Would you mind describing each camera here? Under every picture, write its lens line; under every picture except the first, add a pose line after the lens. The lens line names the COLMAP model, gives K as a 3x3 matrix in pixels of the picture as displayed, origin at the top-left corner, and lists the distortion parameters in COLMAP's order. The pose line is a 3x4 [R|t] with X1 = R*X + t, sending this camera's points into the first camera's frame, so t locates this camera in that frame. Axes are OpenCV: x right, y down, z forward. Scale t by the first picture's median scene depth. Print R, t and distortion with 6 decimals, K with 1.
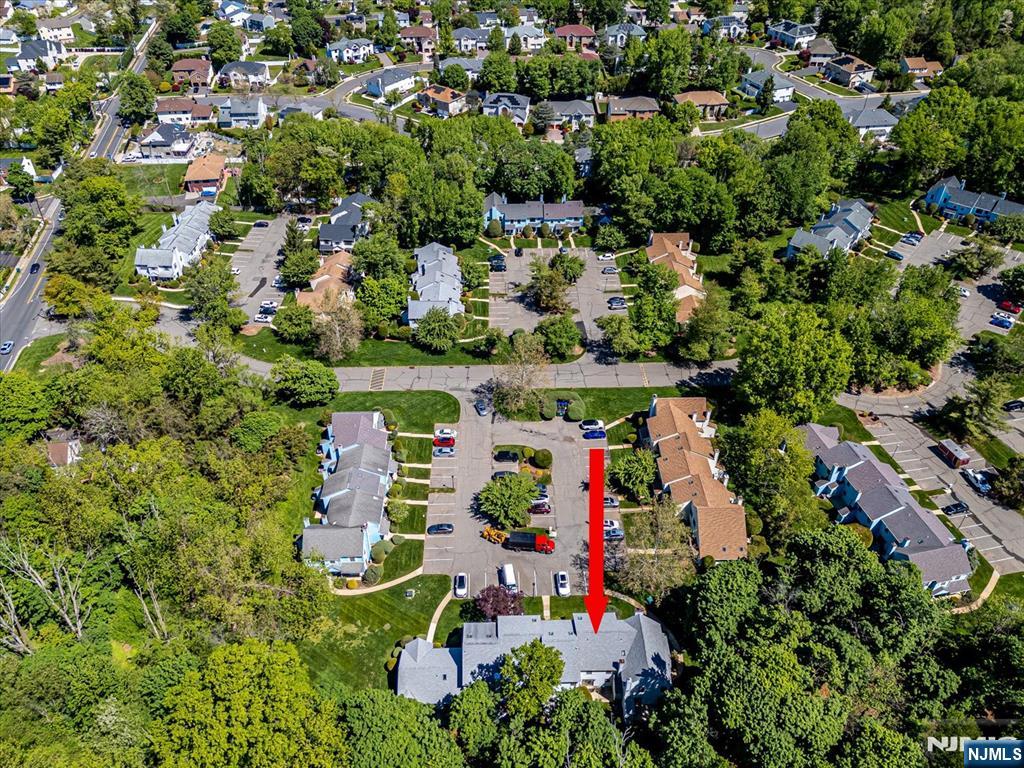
lens RADIAL K [[790.2, 0, 512.0], [0, 790.2, 384.0], [0, 0, 1]] dist [0.092311, -0.104074]
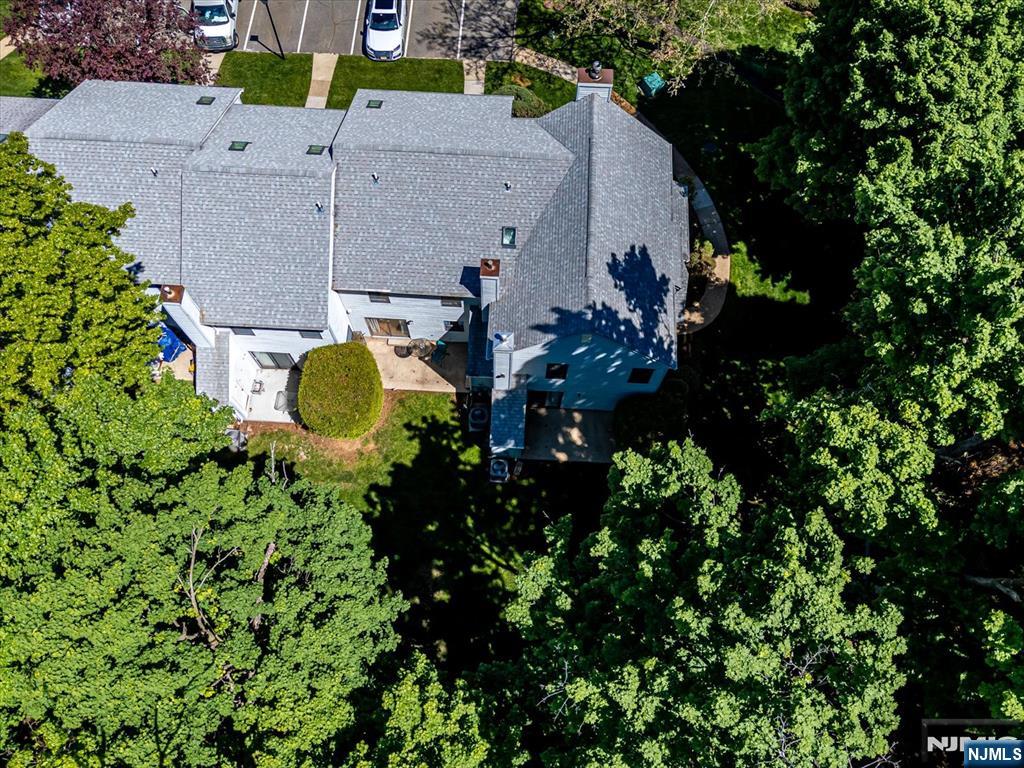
lens RADIAL K [[790.2, 0, 512.0], [0, 790.2, 384.0], [0, 0, 1]] dist [0.092311, -0.104074]
pose [[0.996915, 0.073371, -0.027862, 0.150462], [-0.051482, 0.879306, 0.473466, 0.255212], [0.059238, -0.470572, 0.880371, 0.746375]]
